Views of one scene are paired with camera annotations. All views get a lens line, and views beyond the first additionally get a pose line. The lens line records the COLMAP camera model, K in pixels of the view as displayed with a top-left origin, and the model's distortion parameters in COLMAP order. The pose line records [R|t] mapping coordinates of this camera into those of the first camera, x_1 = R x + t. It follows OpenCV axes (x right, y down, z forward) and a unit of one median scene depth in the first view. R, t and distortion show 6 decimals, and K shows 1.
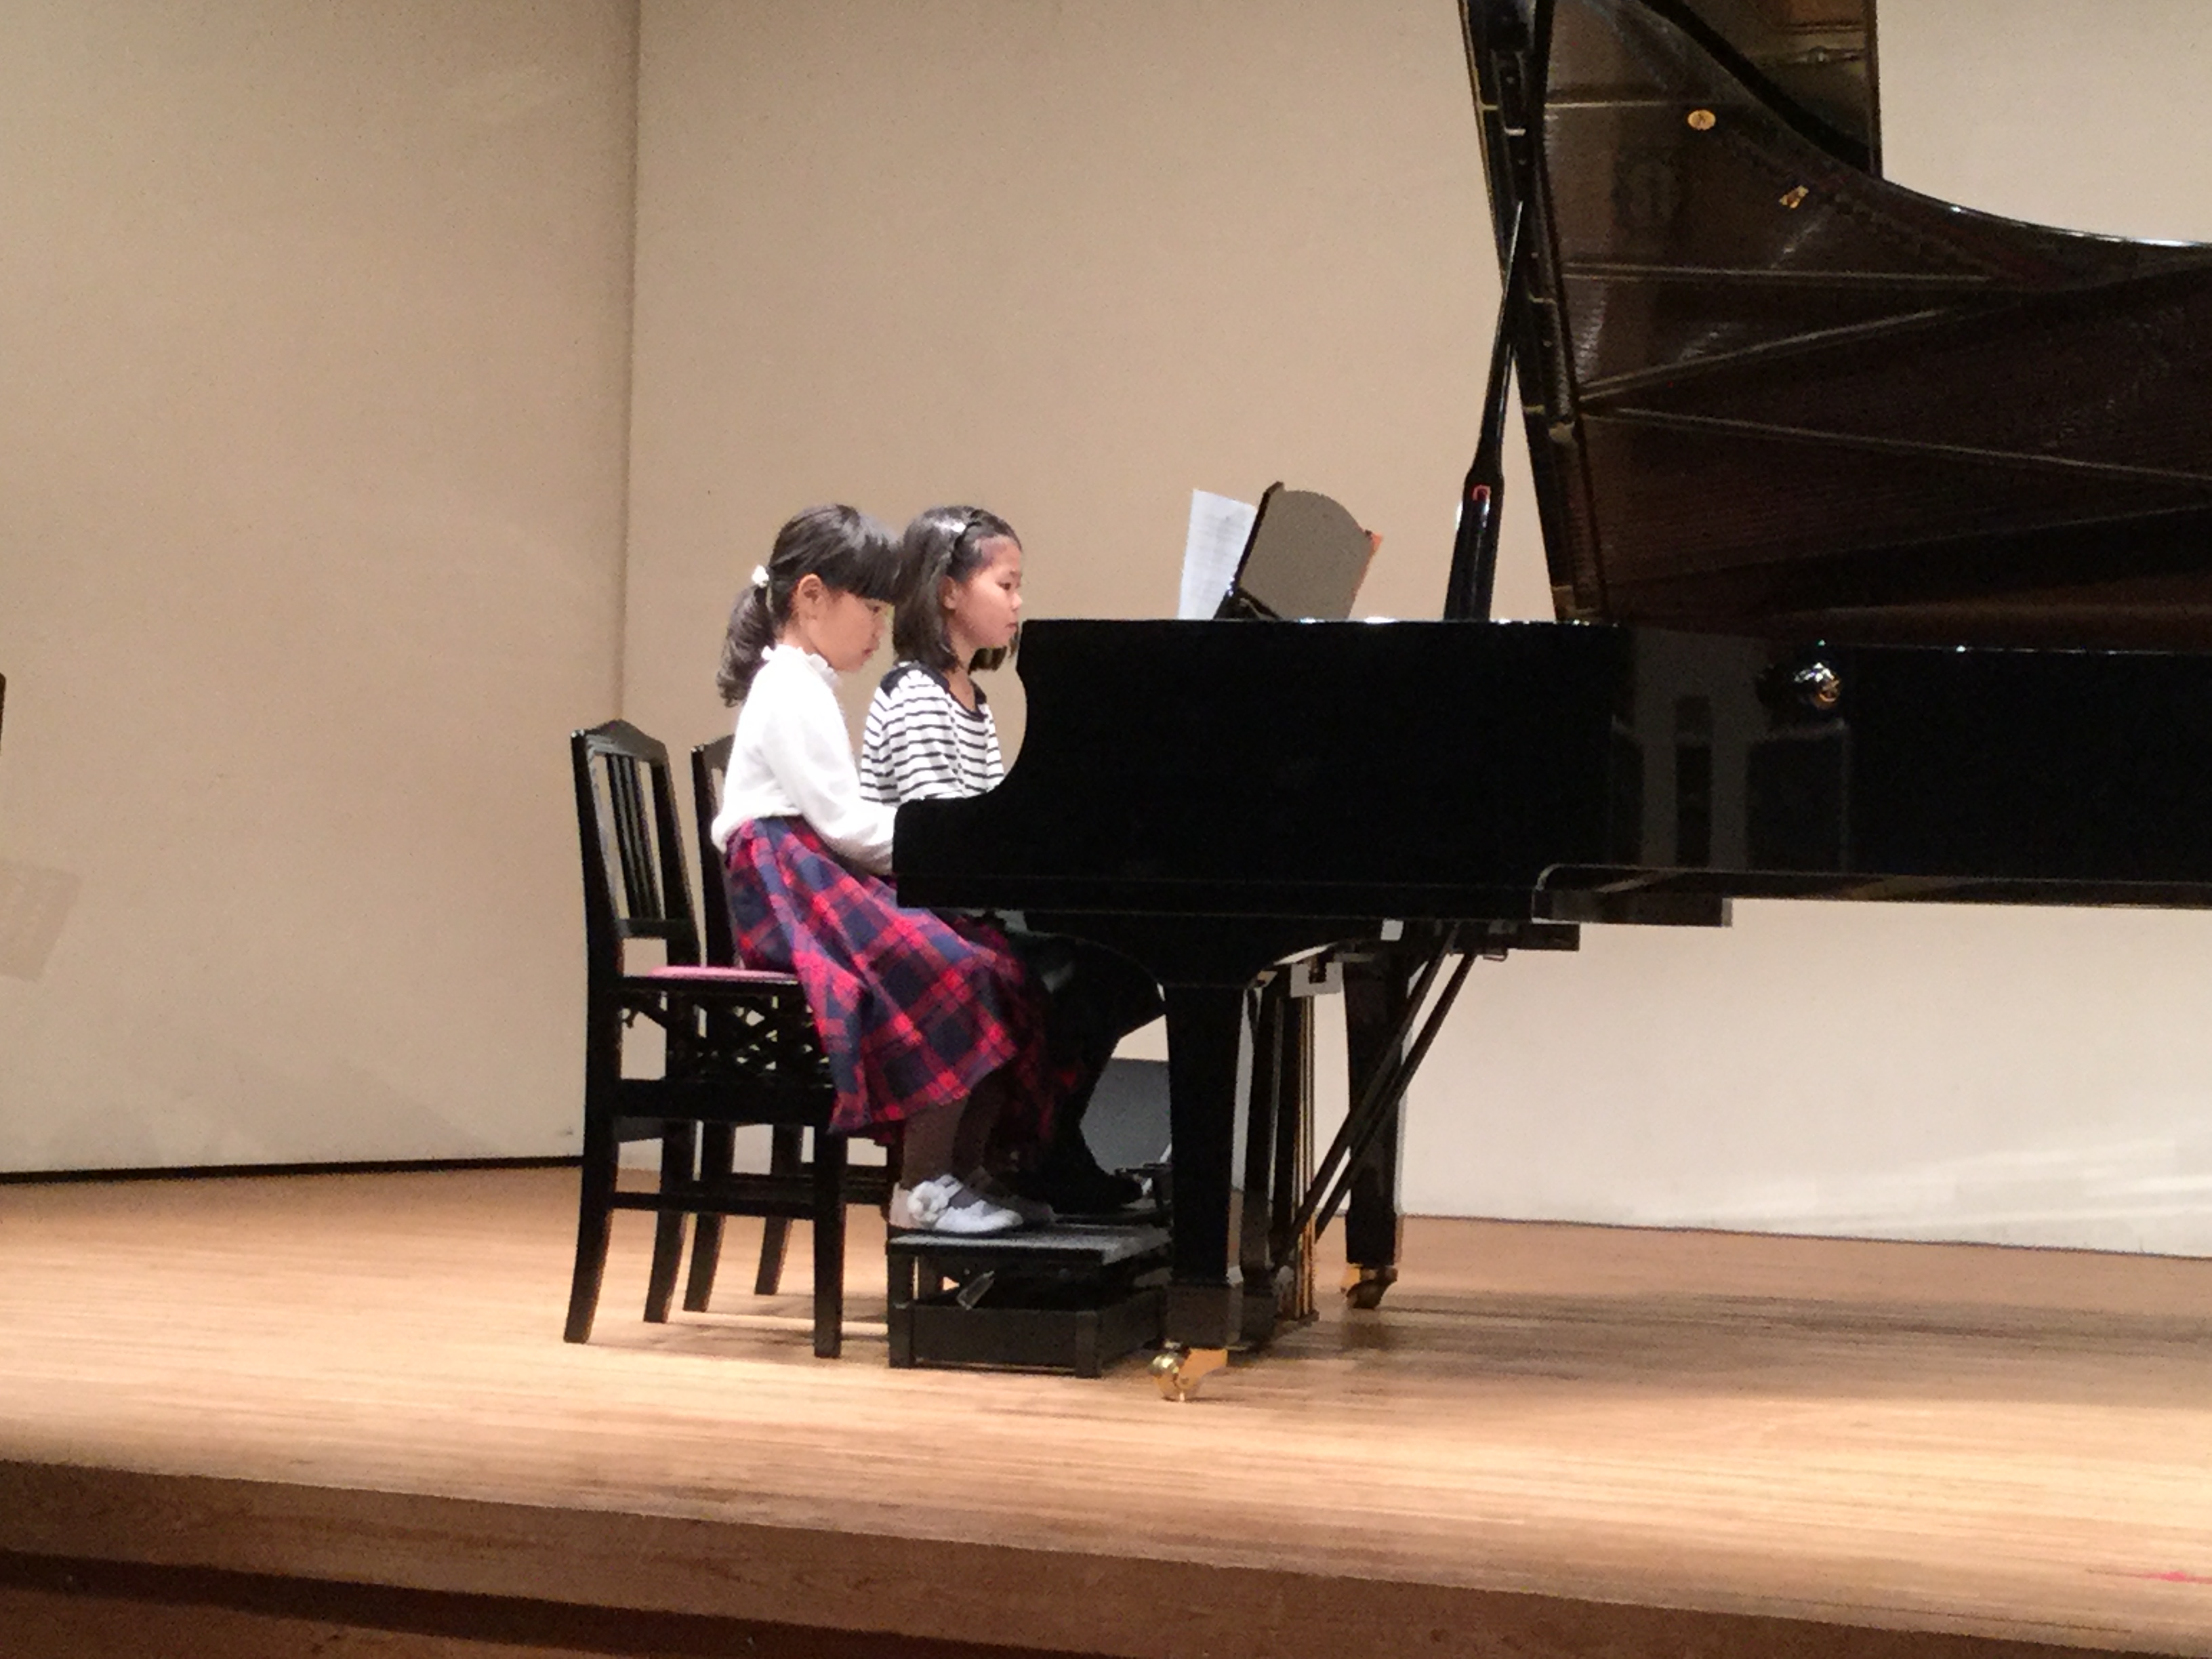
lens RADIAL K [[4110.9, 0, 1106.0], [0, 4110.9, 829.5], [0, 0, 1]] dist [-0.016918, 0.296527]
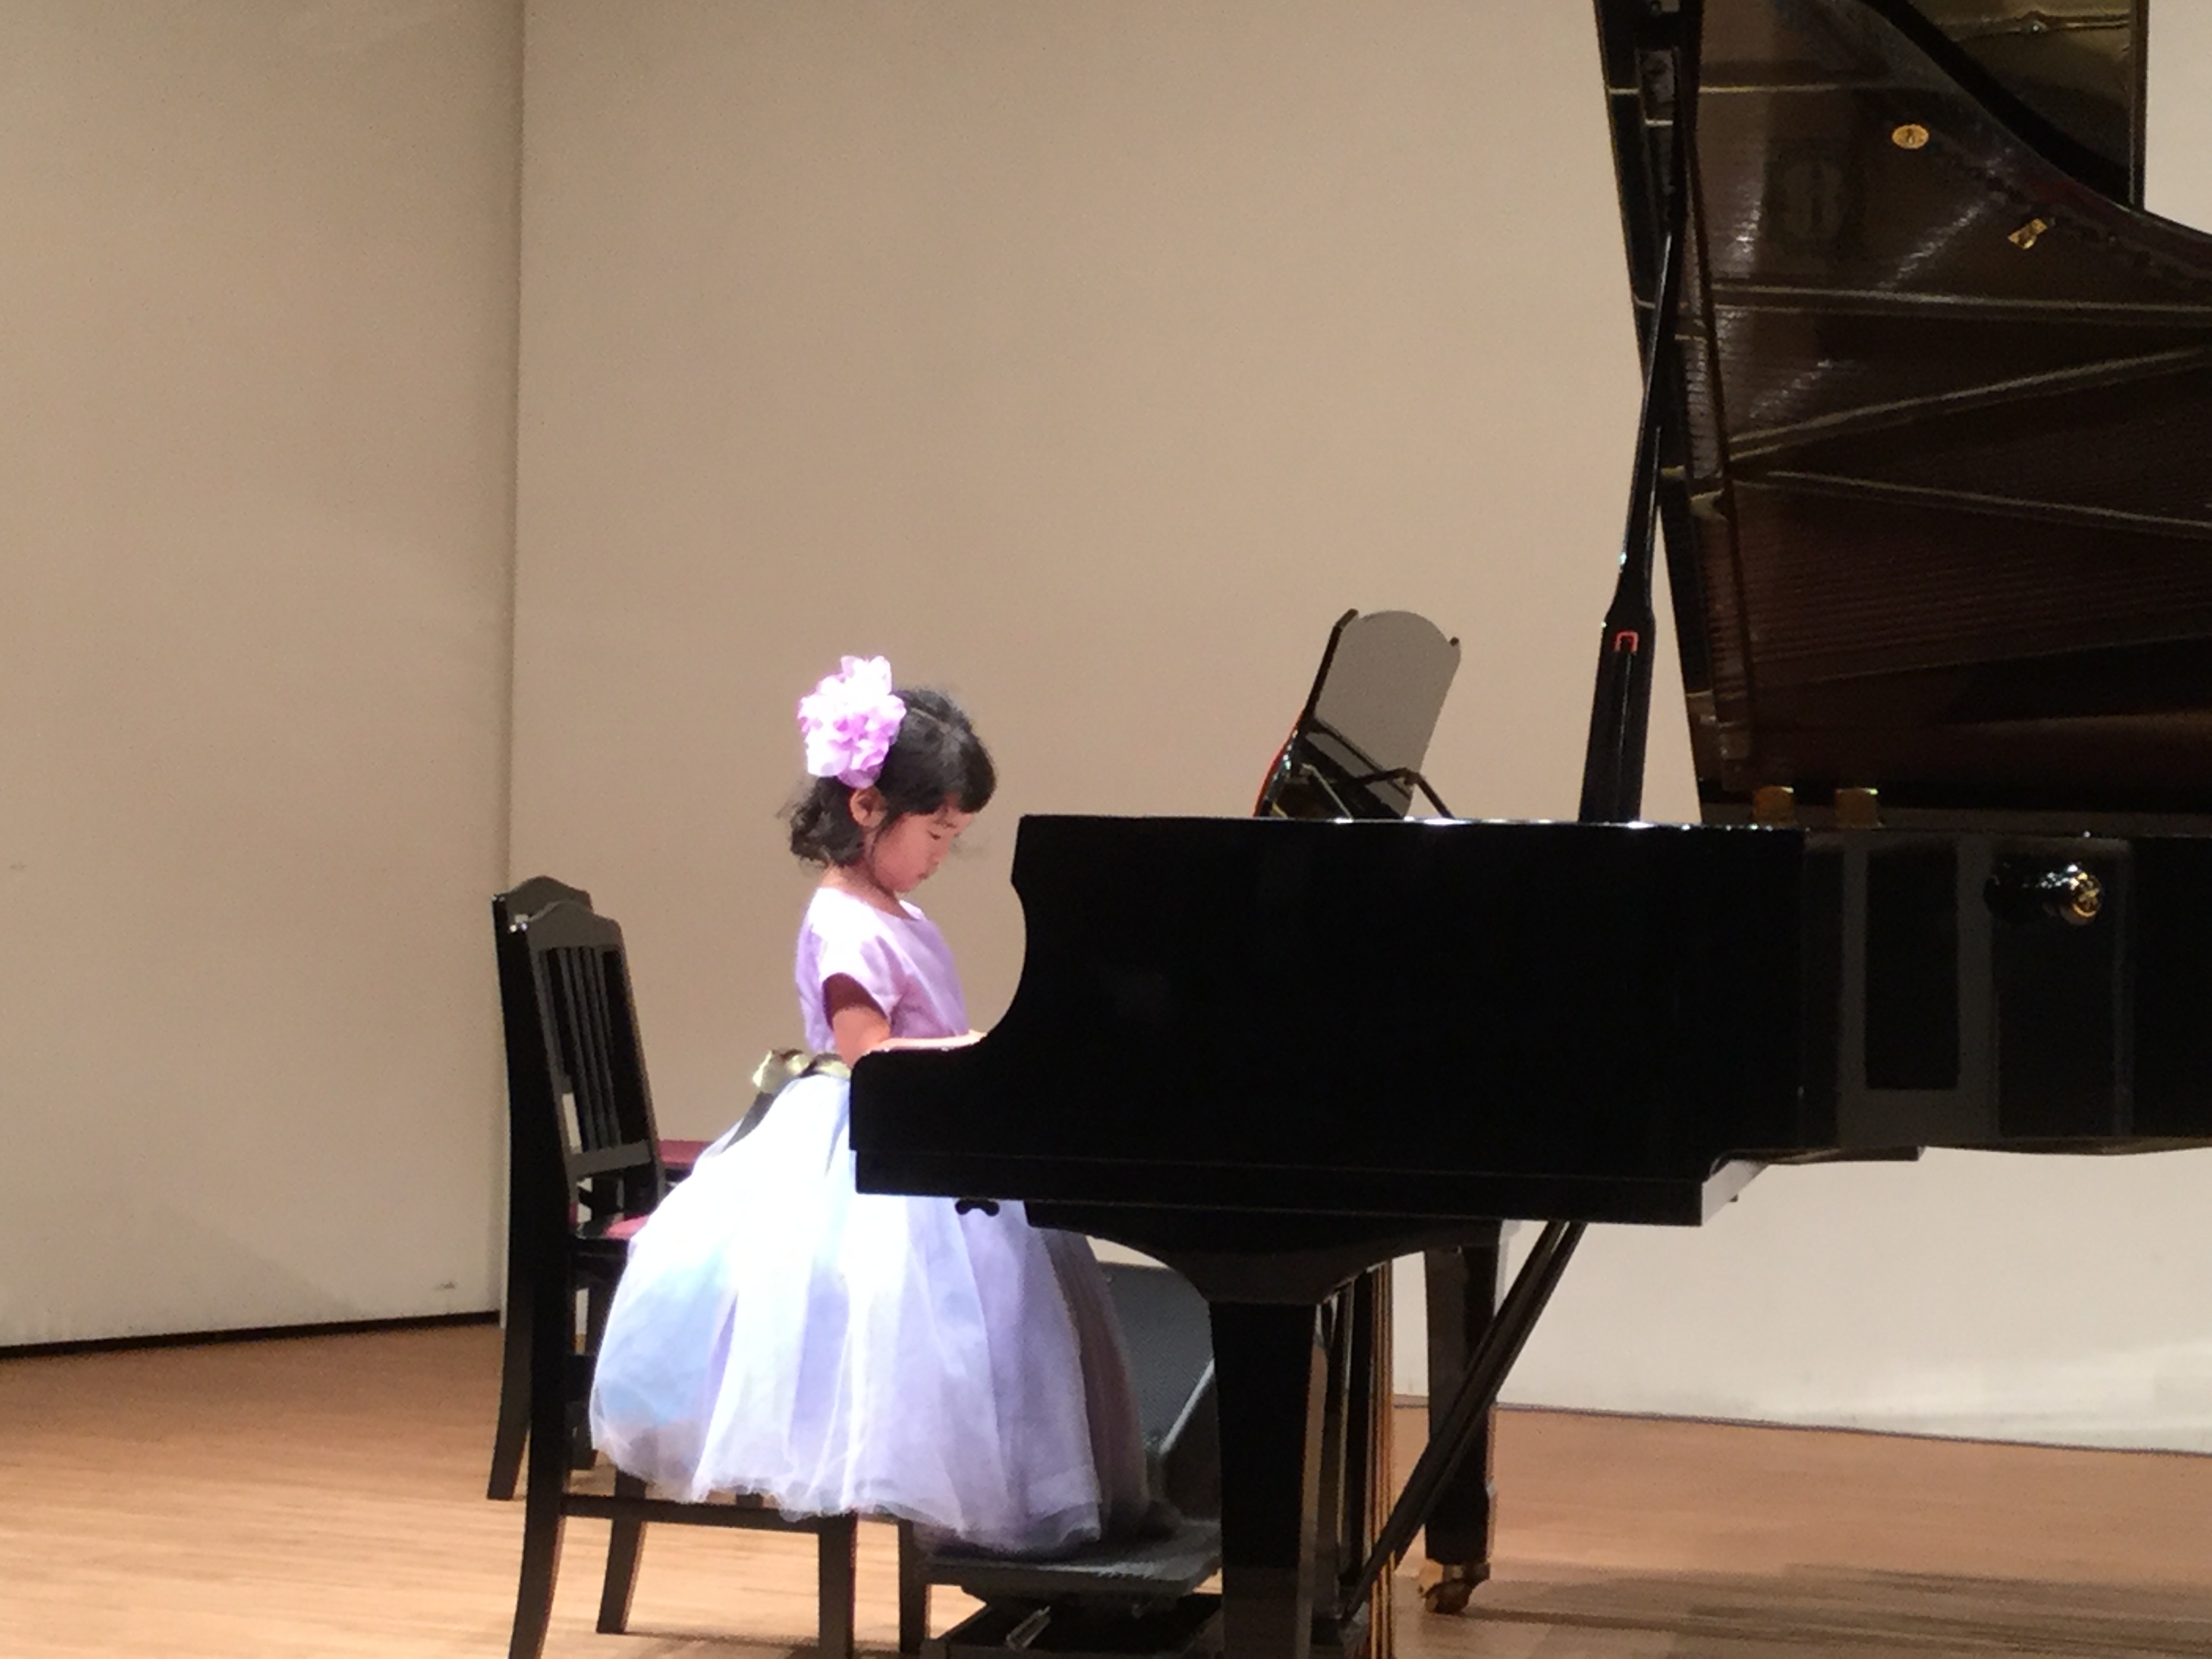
lens RADIAL K [[4643.0, 0, 1106.0], [0, 4643.0, 829.5], [0, 0, 1]] dist [-0.029535, 0.319794]
pose [[0.999988, -0.002435, 0.004357, -0.007026], [0.002387, 0.999938, 0.010889, -0.050604], [-0.004384, -0.010878, 0.999931, 0.133174]]
